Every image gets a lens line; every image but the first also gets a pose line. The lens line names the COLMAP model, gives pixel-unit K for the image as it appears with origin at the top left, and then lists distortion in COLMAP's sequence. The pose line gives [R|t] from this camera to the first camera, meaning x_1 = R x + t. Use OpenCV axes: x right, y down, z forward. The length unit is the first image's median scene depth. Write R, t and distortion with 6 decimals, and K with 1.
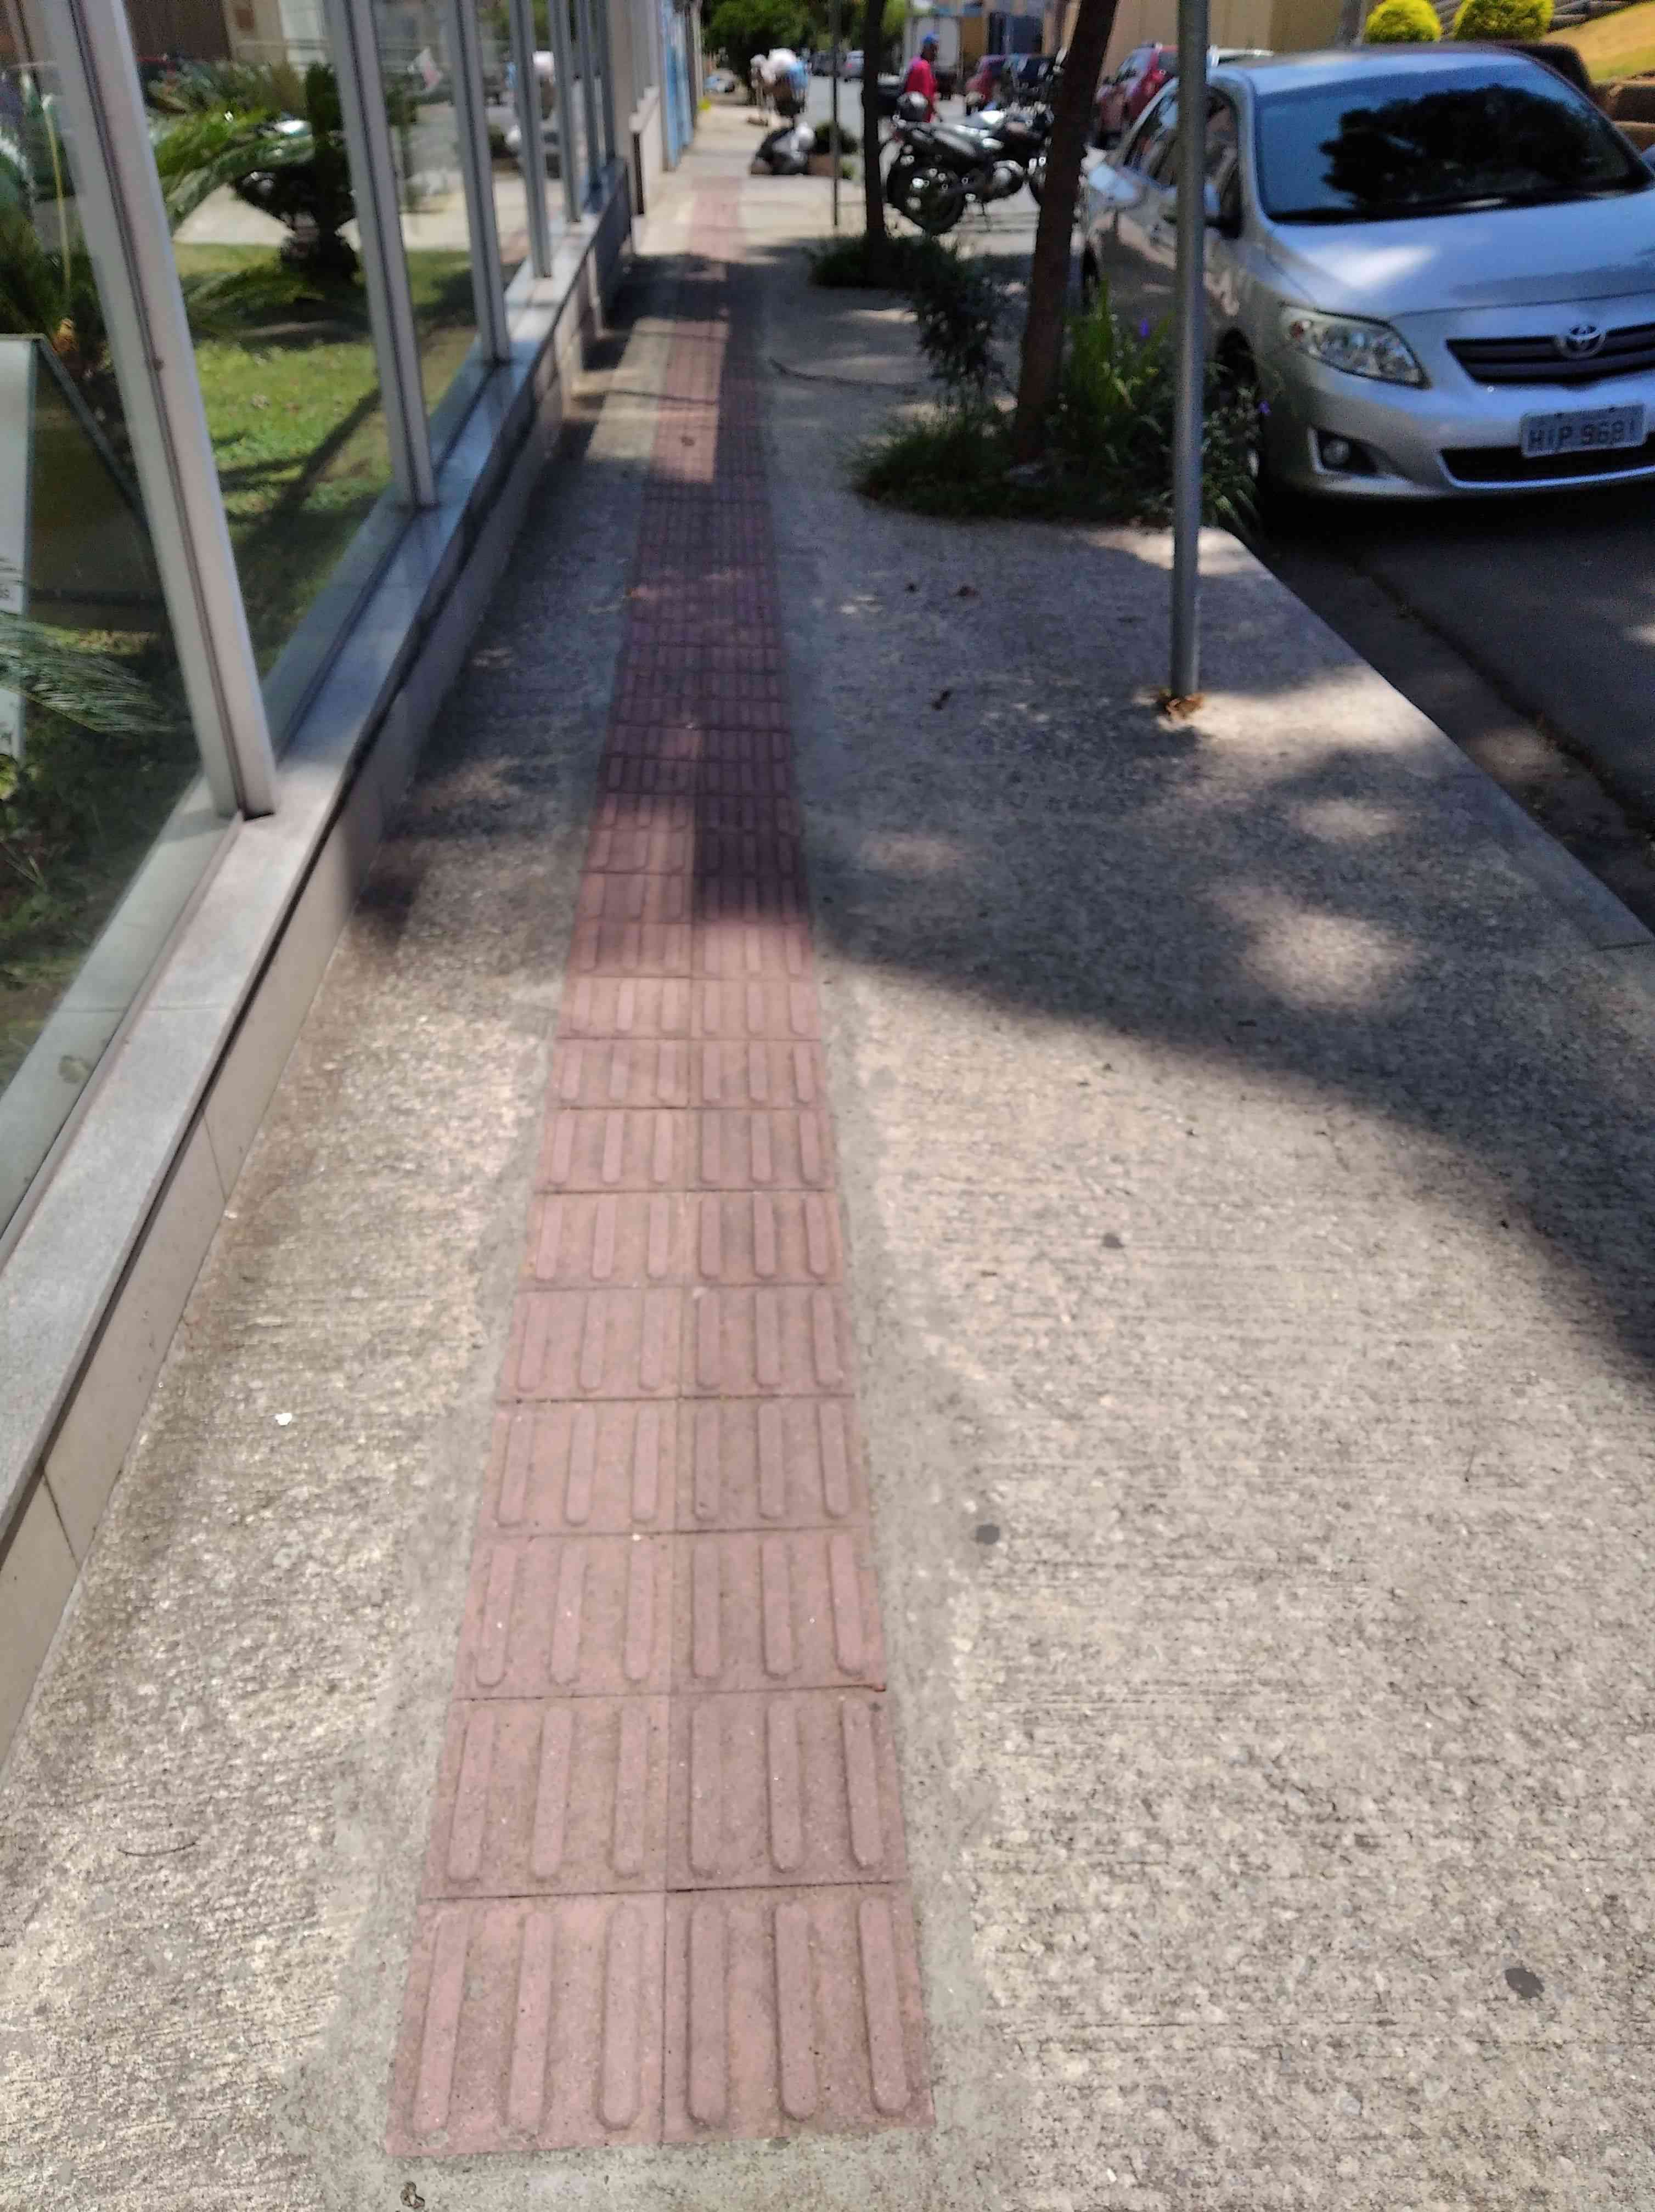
lens RADIAL K [[1701.8, 0, 827.5], [0, 1701.8, 1106.0], [0, 0, 1]] dist [-0.007945, 0.000579]
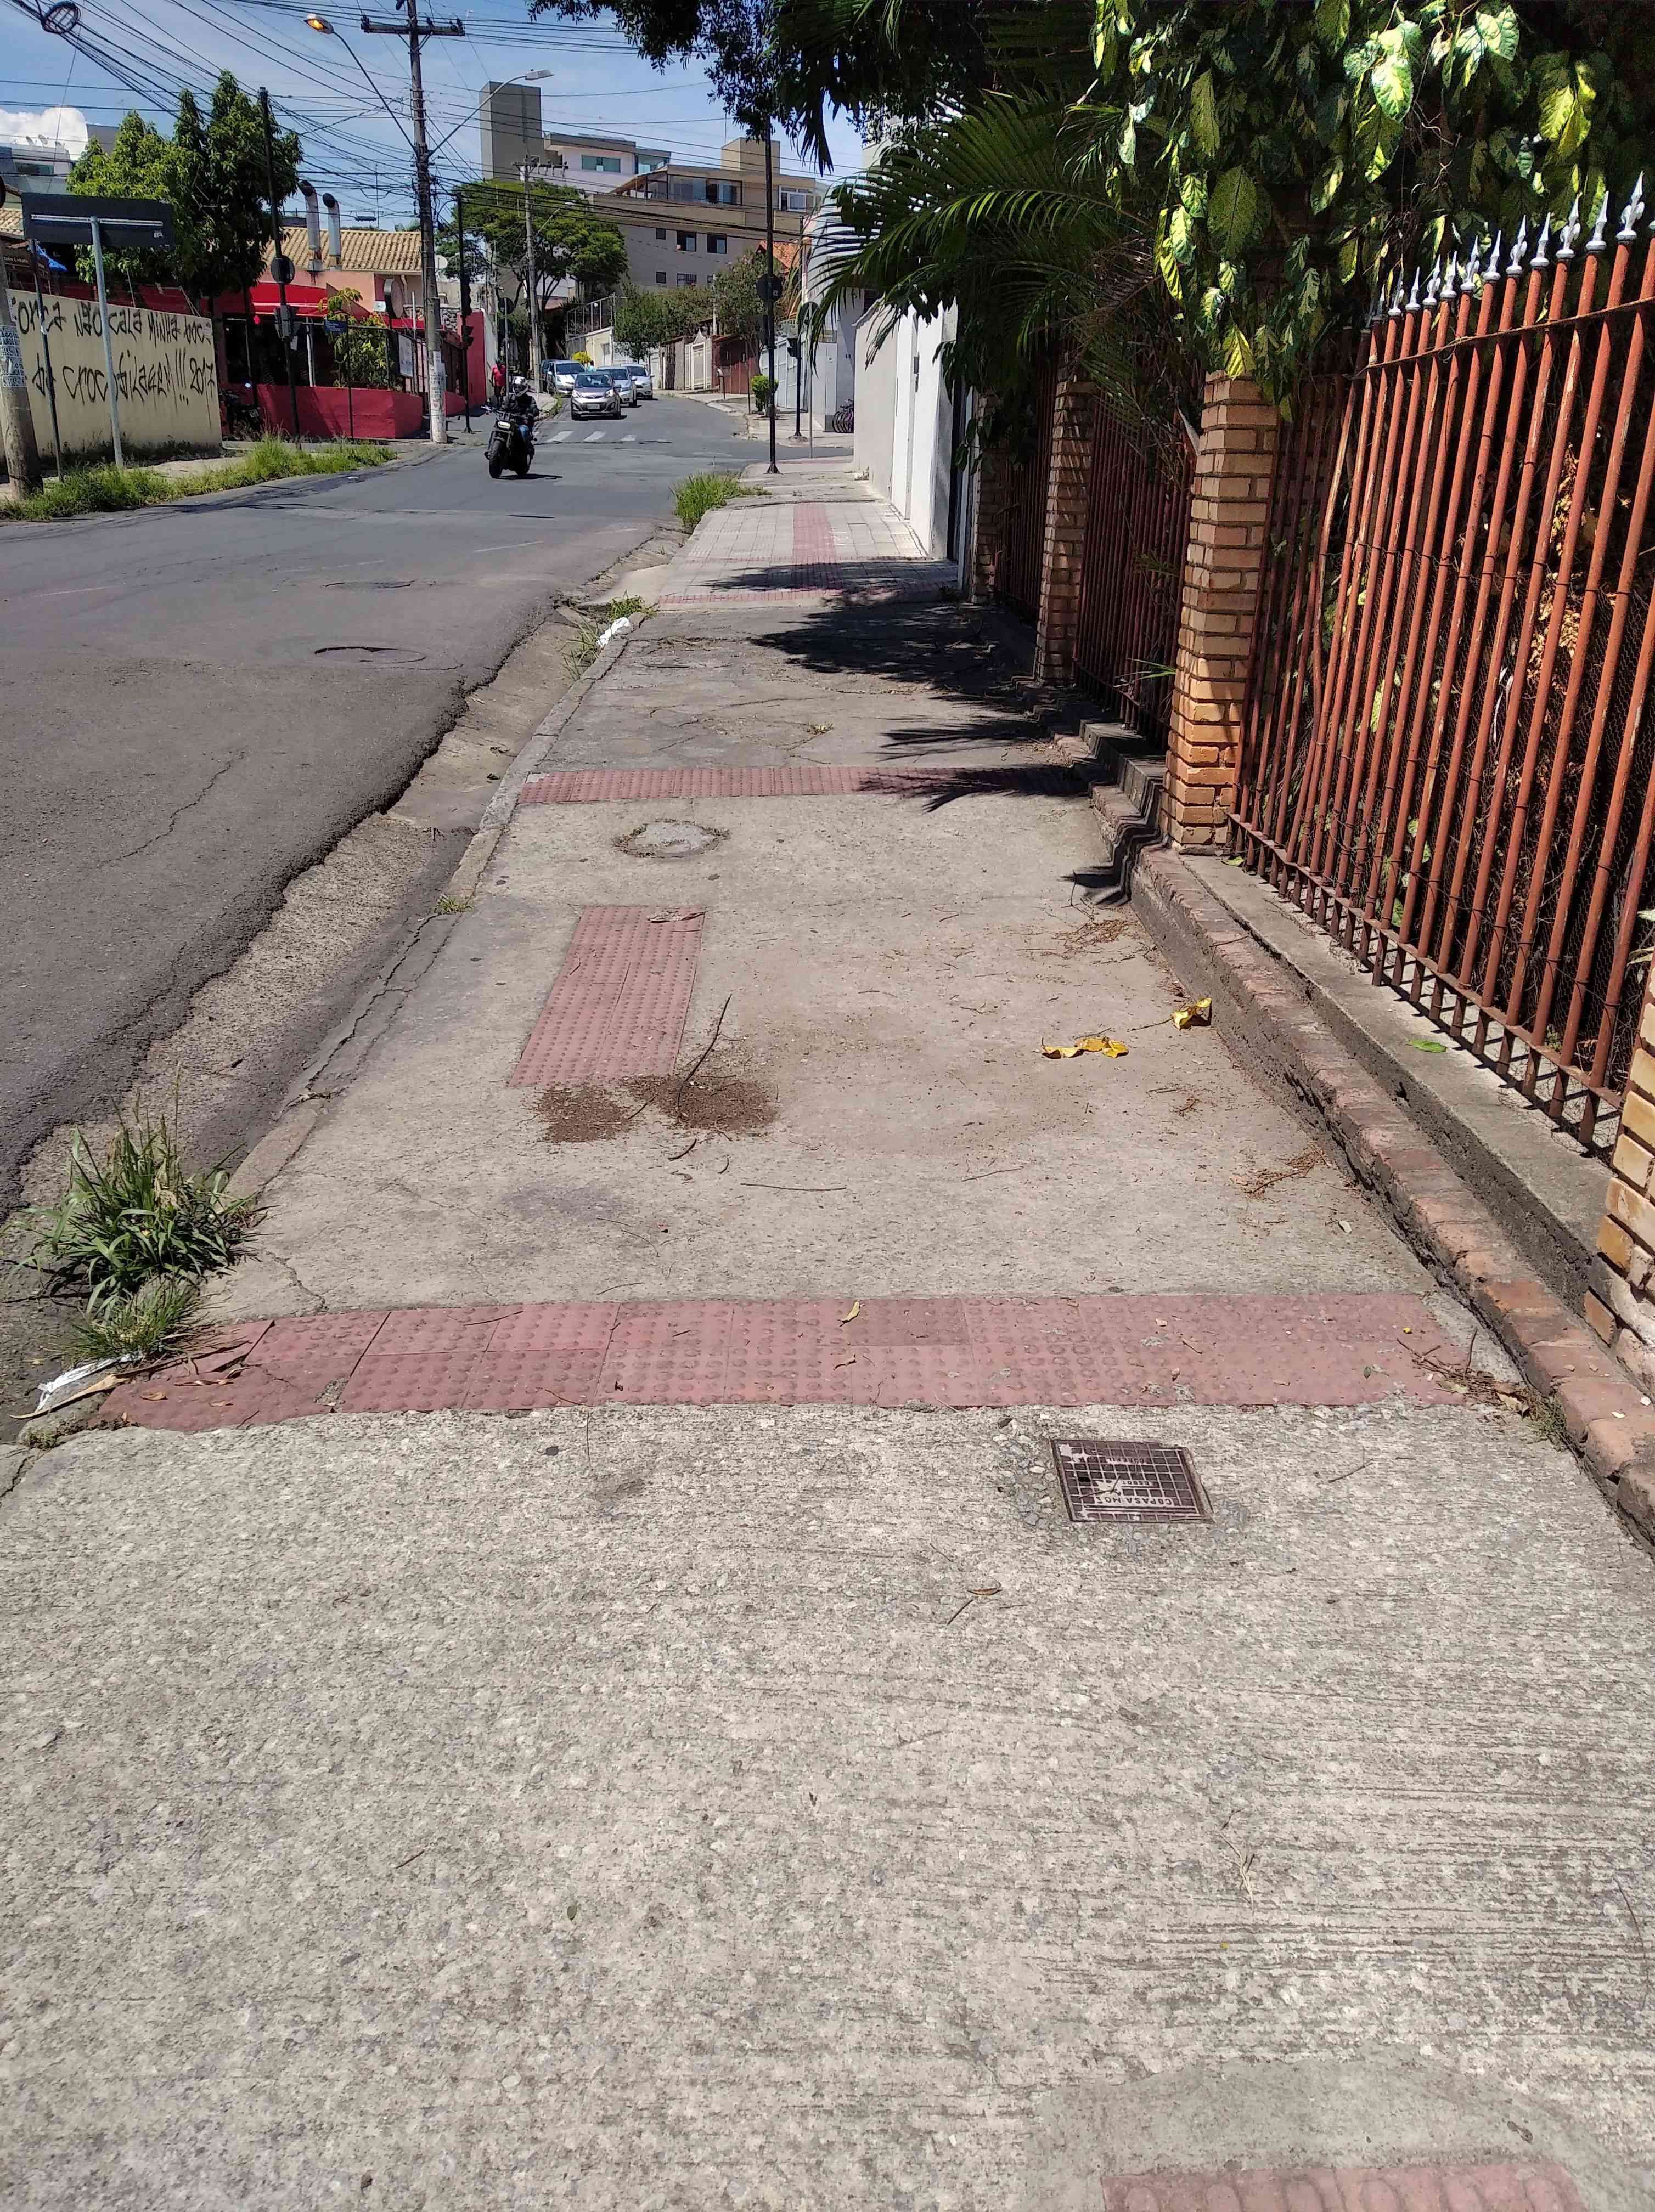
lens RADIAL K [[1701.8, 0, 827.5], [0, 1701.8, 1106.0], [0, 0, 1]] dist [-0.007945, 0.000579]
pose [[-0.998849, -0.041514, 0.024038, 0.023982], [-0.005142, 0.590863, 0.806755, -0.073489], [-0.047695, 0.805703, -0.590396, 0.104220]]
